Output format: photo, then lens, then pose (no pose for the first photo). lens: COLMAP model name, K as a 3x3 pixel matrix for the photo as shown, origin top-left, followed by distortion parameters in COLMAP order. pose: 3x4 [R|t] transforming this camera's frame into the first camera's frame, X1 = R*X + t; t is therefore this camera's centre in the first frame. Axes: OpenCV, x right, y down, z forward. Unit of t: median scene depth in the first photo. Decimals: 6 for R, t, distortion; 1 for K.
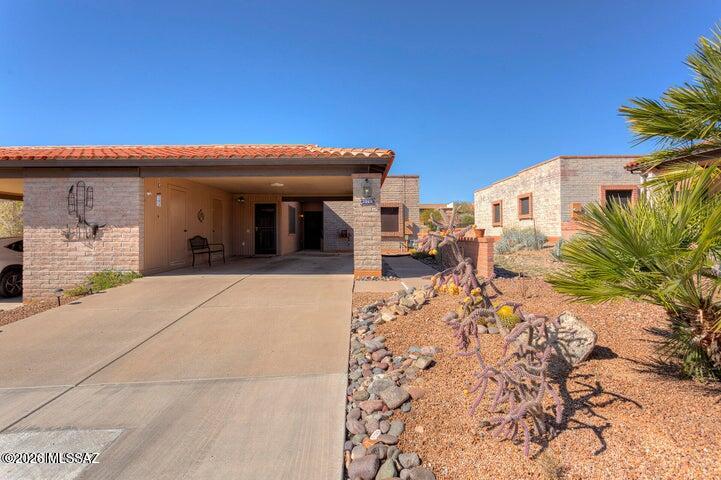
lens RADIAL K [[379.2, 0, 360.3], [0, 379.2, 230.4], [0, 0, 1]] dist [-0.000355, 0.000006]
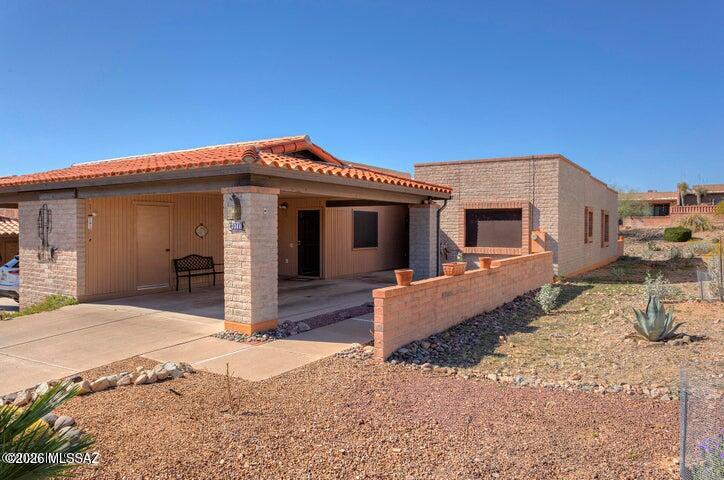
lens RADIAL K [[514.1, 0, 362.0], [0, 514.1, 240.0], [0, 0, 1]] dist [0.002391, 0.000470]
pose [[0.833953, 0.019128, -0.551504, 0.694441], [0.000554, 0.999370, 0.035500, -0.078489], [0.551836, -0.029910, 0.833416, 0.306820]]
